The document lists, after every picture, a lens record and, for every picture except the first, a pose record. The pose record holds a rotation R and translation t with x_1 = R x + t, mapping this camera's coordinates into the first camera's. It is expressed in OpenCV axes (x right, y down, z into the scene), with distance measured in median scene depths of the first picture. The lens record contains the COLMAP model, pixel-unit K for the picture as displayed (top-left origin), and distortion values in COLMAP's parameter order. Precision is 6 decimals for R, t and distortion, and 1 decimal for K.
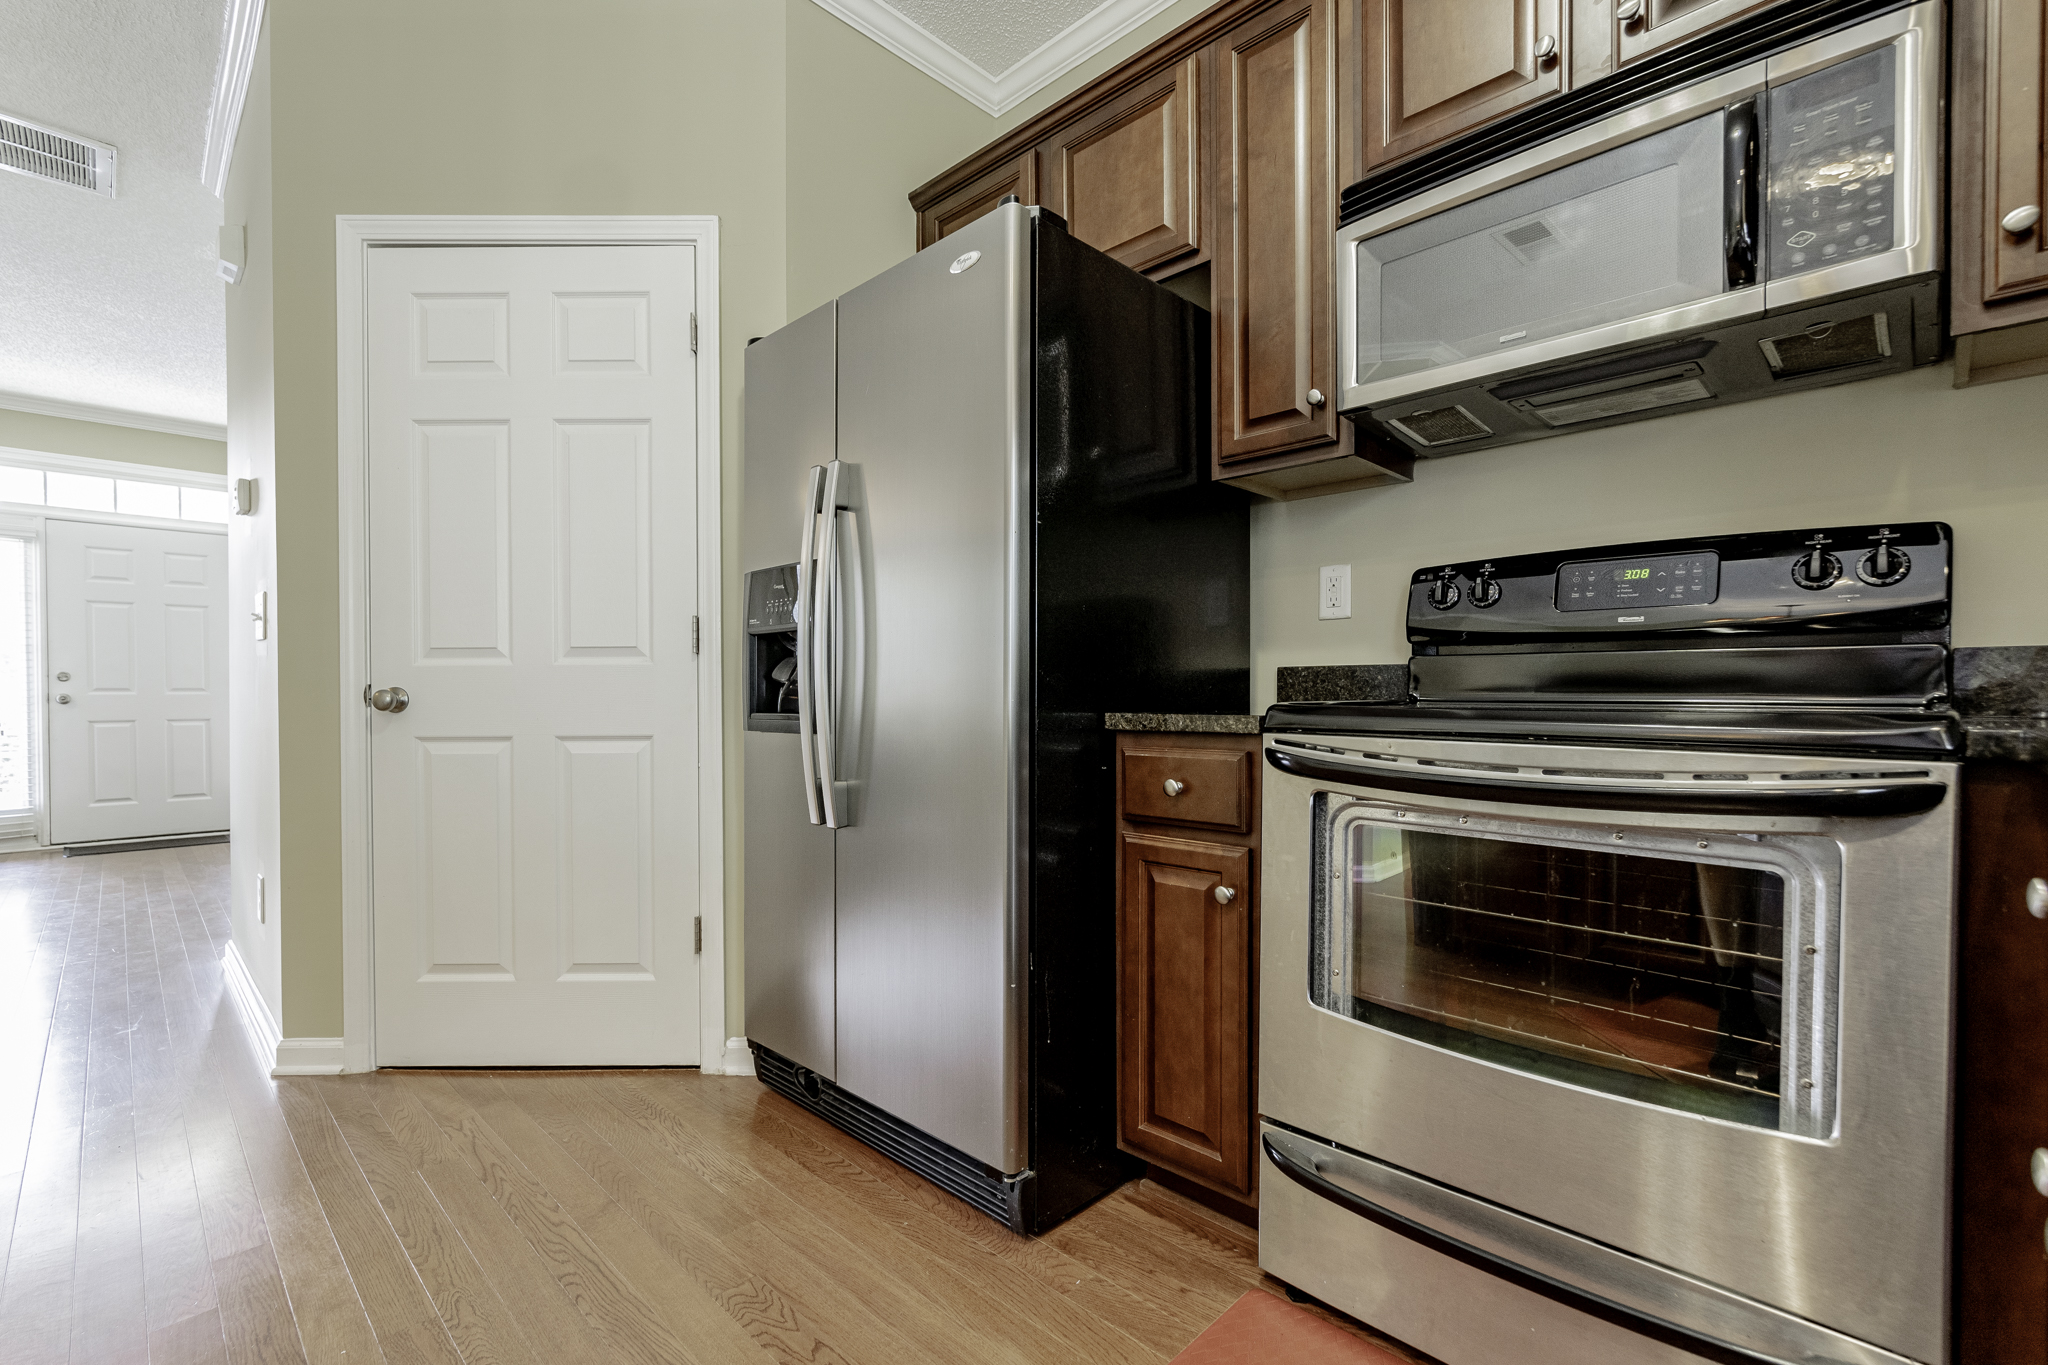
lens RADIAL K [[899.4, 0, 1023.1], [0, 899.4, 698.0], [0, 0, 1]] dist [-0.002165, 0.000997]
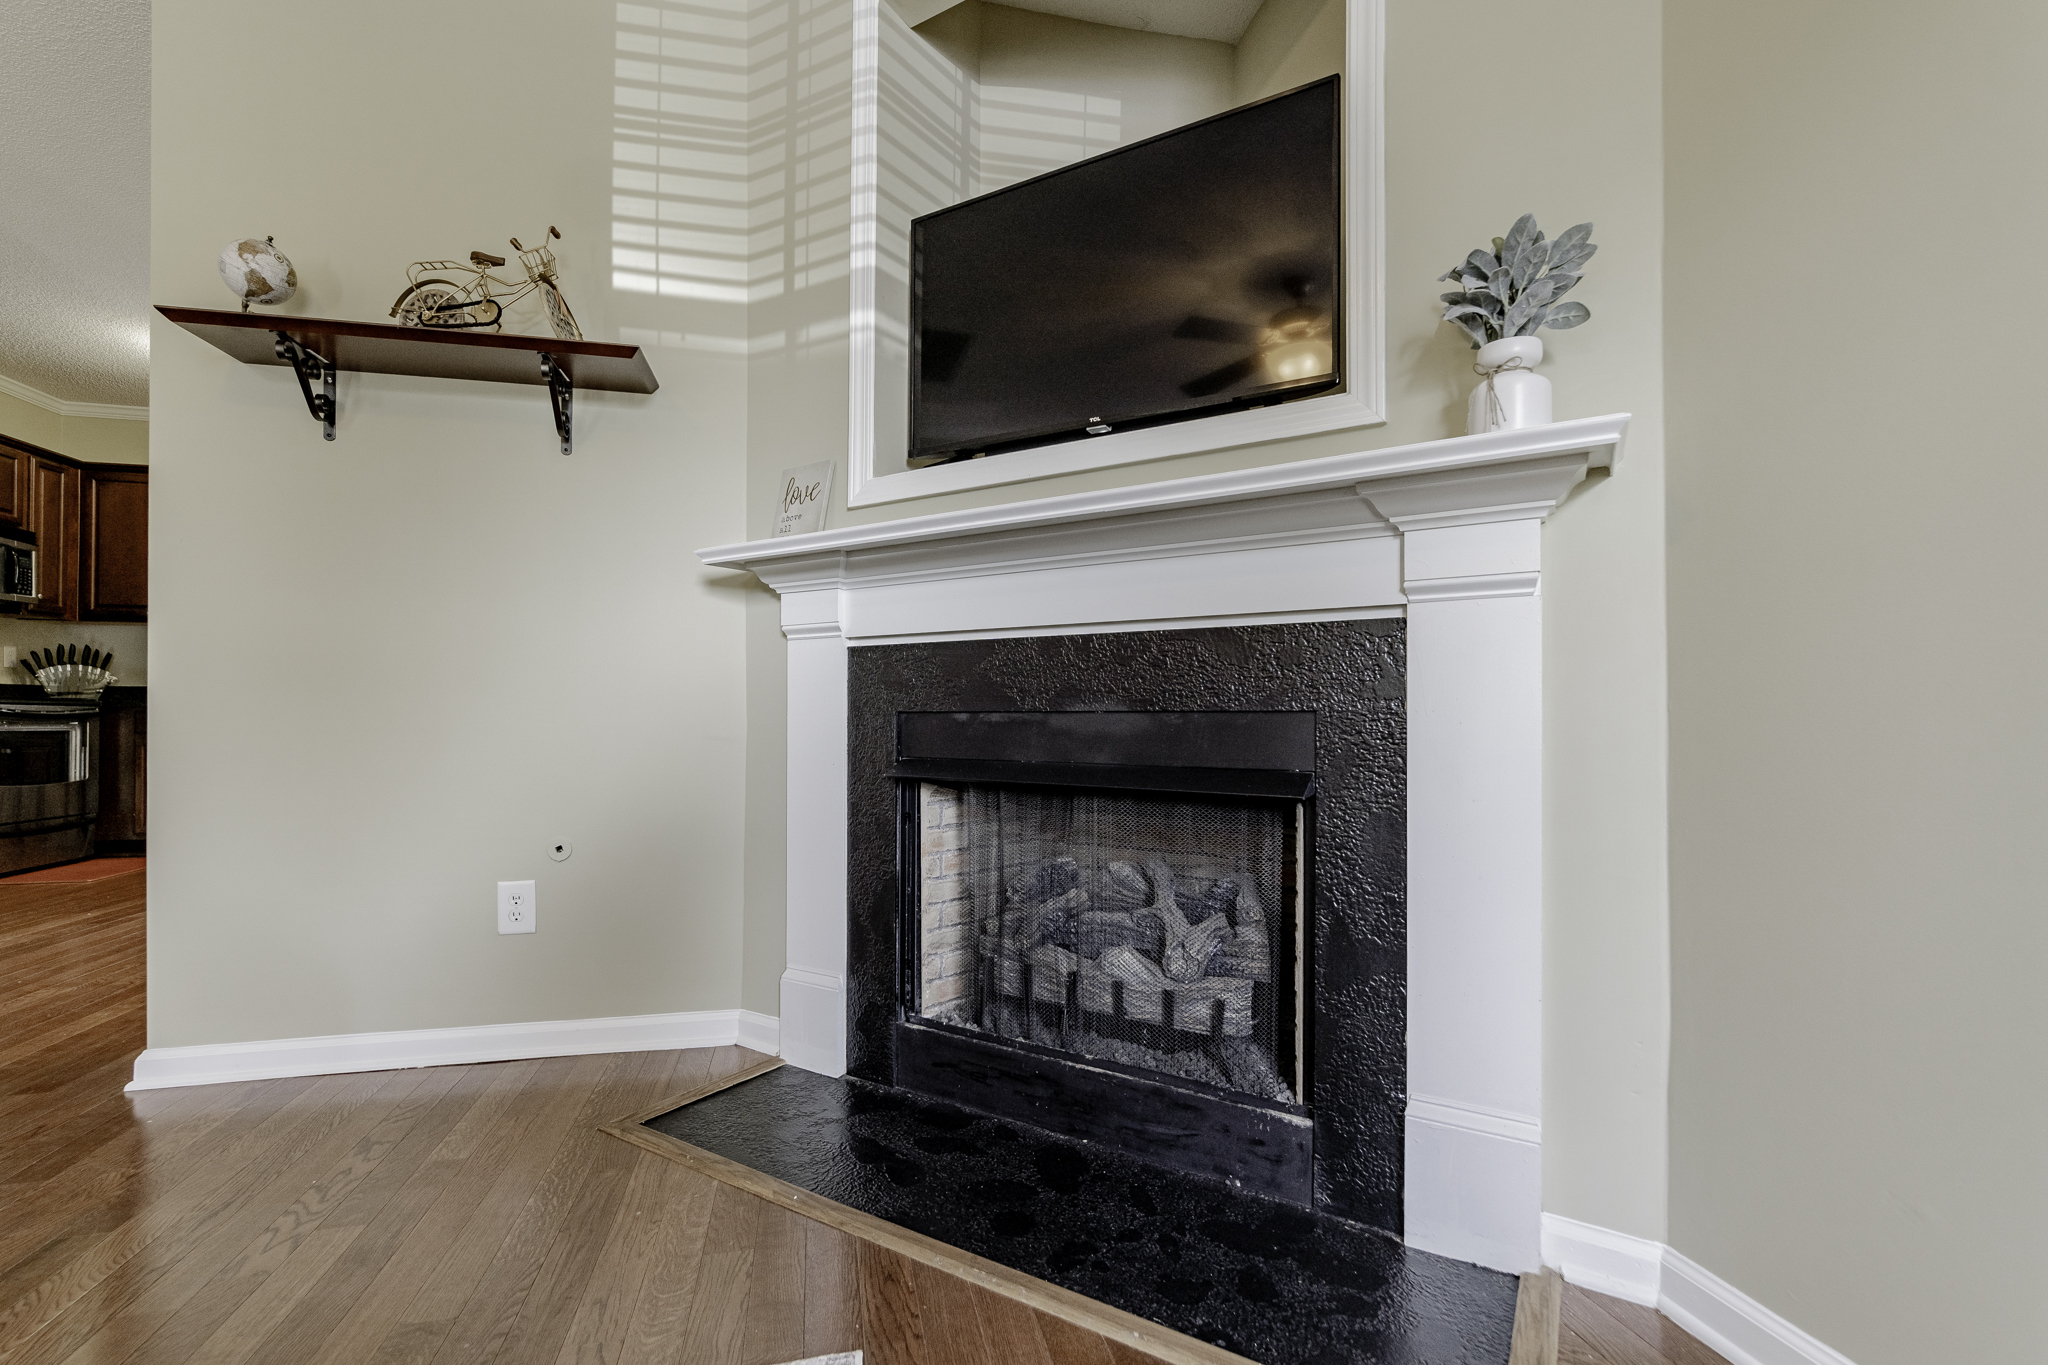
lens RADIAL K [[899.4, 0, 1032.5], [0, 899.4, 711.2], [0, 0, 1]] dist [-0.002165, 0.000997]
pose [[-0.851829, 0.004889, 0.523797, -4.873961], [0.001917, 0.999979, -0.006217, 0.104720], [-0.523816, -0.004292, -0.851820, 1.887071]]
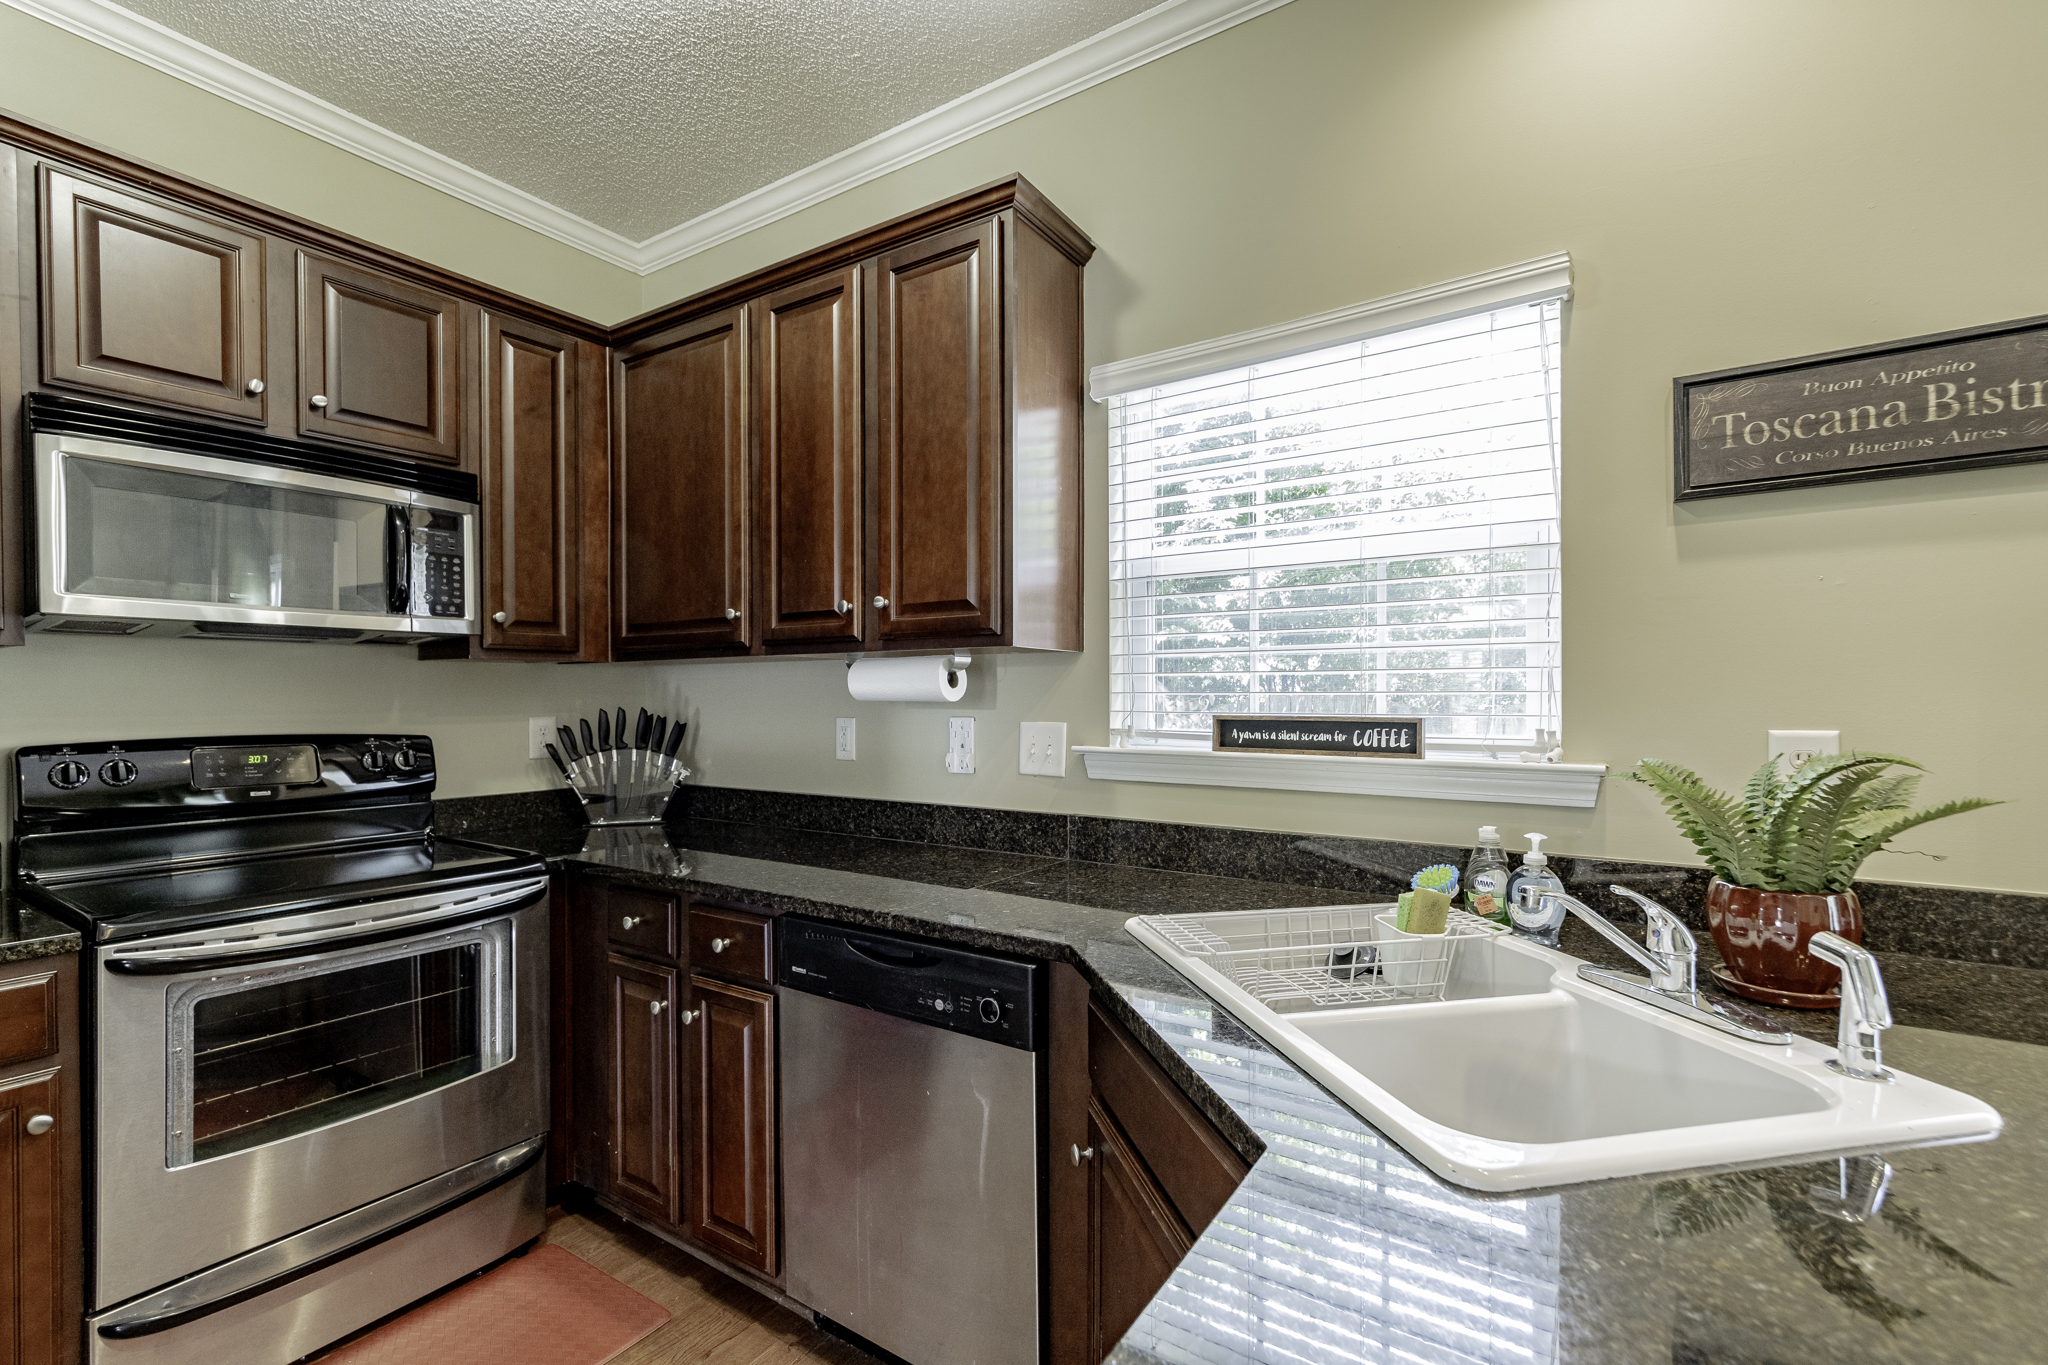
lens RADIAL K [[899.4, 0, 1018.7], [0, 899.4, 695.0], [0, 0, 1]] dist [-0.002165, 0.000997]
pose [[-0.197481, 0.004802, 0.980295, -1.051888], [0.006498, 0.999972, -0.003590, -0.263705], [-0.980285, 0.005661, -0.197507, 0.155387]]
